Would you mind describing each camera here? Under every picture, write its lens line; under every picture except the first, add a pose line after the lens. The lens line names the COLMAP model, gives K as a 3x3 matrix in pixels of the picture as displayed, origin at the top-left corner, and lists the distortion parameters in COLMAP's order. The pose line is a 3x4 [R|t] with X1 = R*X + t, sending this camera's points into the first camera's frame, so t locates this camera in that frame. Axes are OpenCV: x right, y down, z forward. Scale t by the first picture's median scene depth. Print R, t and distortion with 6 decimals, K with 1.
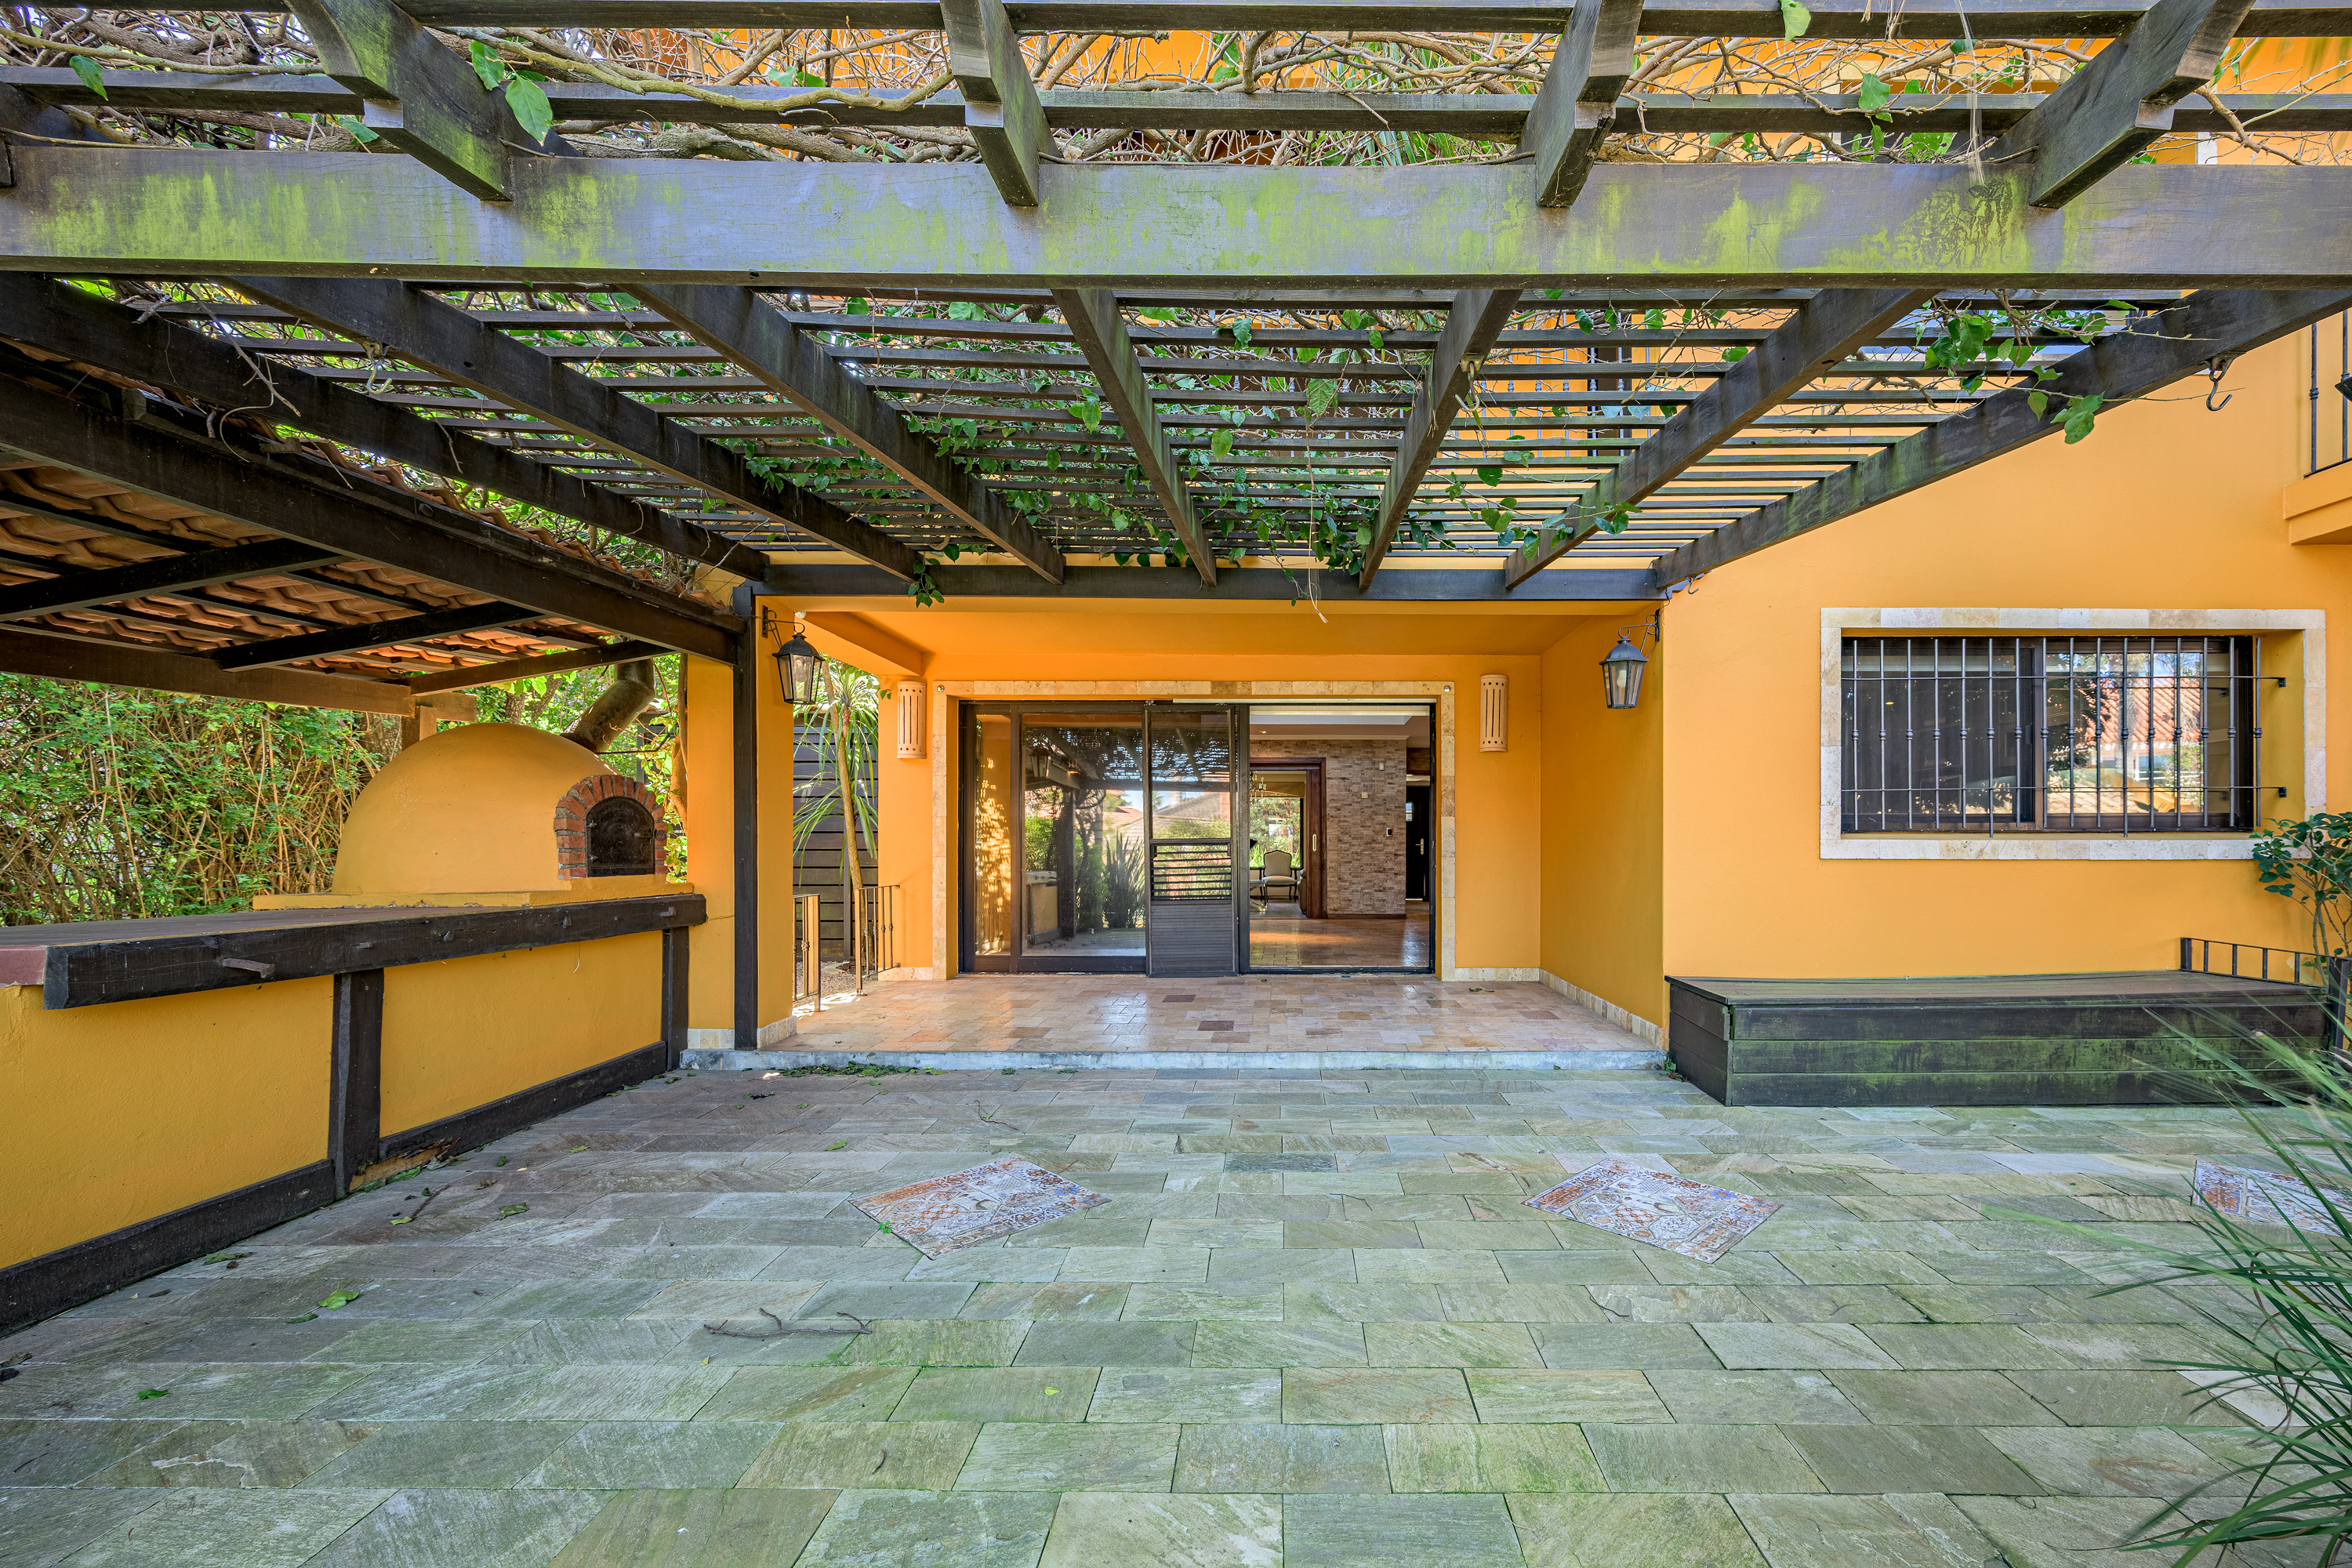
lens RADIAL K [[922.8, 0, 1240.8], [0, 922.8, 837.7], [0, 0, 1]] dist [-0.001392, -0.000296]
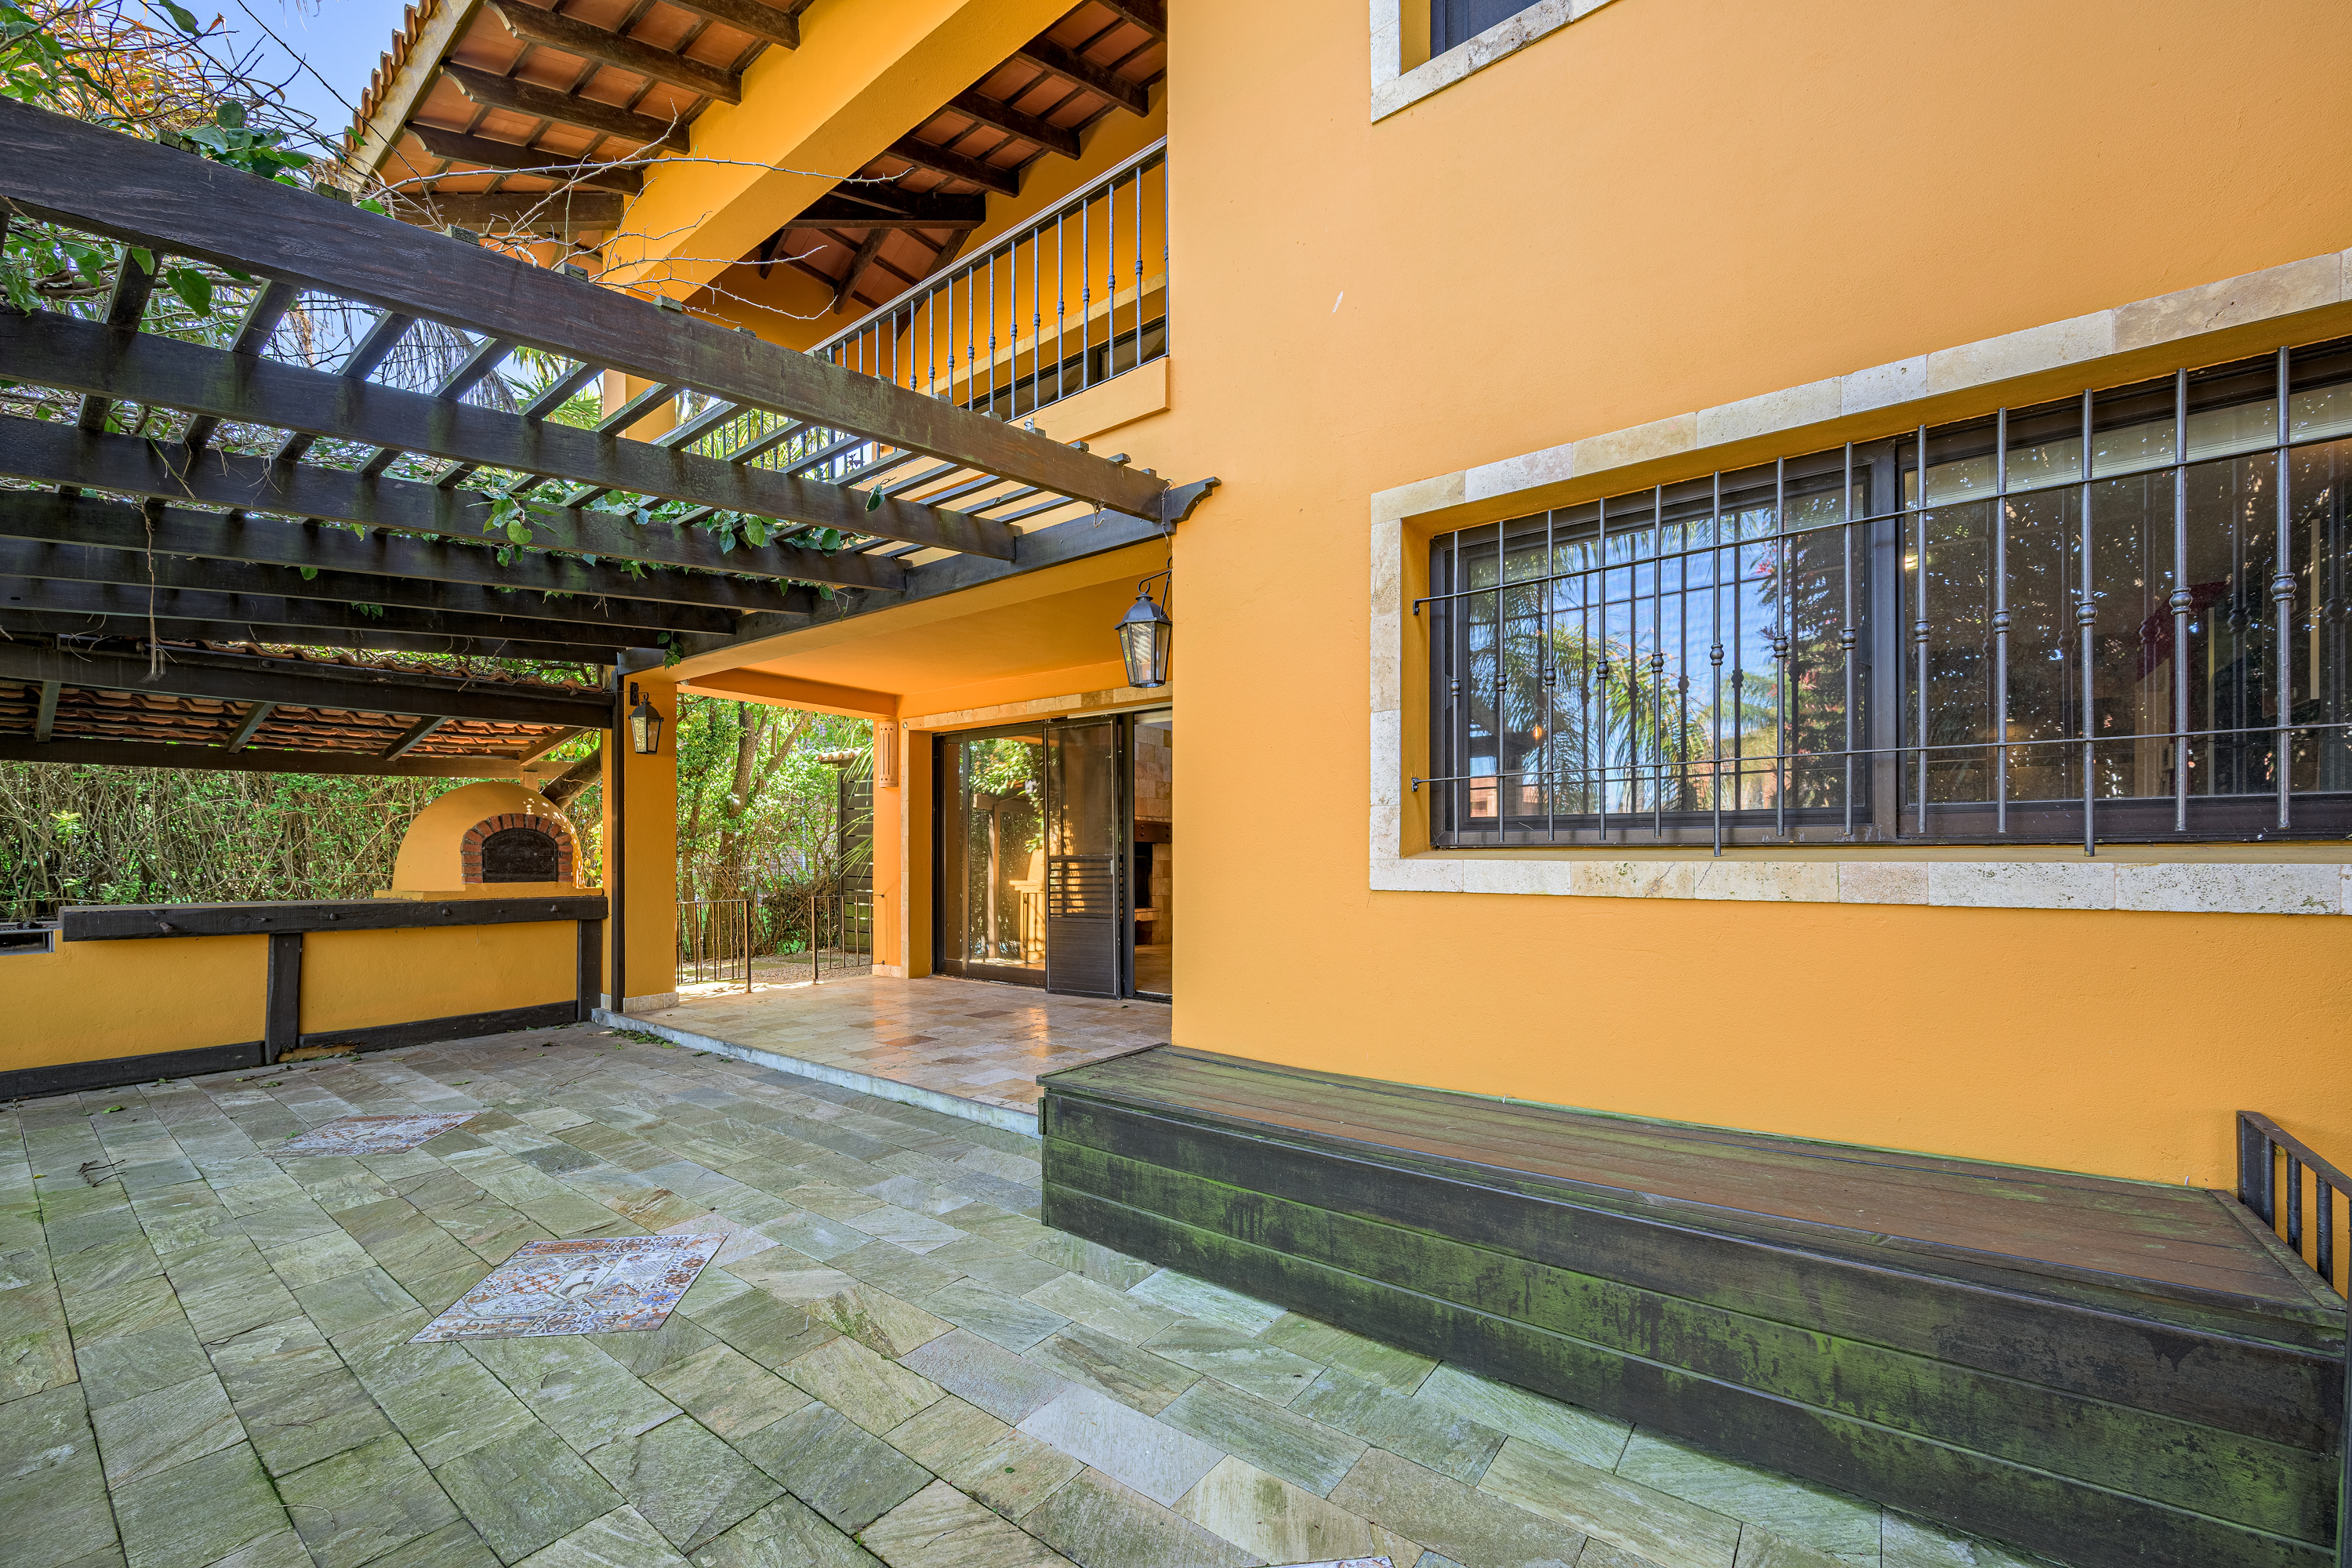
lens RADIAL K [[922.8, 0, 1197.4], [0, 922.8, 851.3], [0, 0, 1]] dist [-0.001392, -0.000296]
pose [[0.794679, -0.002533, -0.607024, 1.139416], [0.002633, 0.999996, -0.000726, -0.004376], [0.607024, -0.001022, 0.794683, 0.525115]]
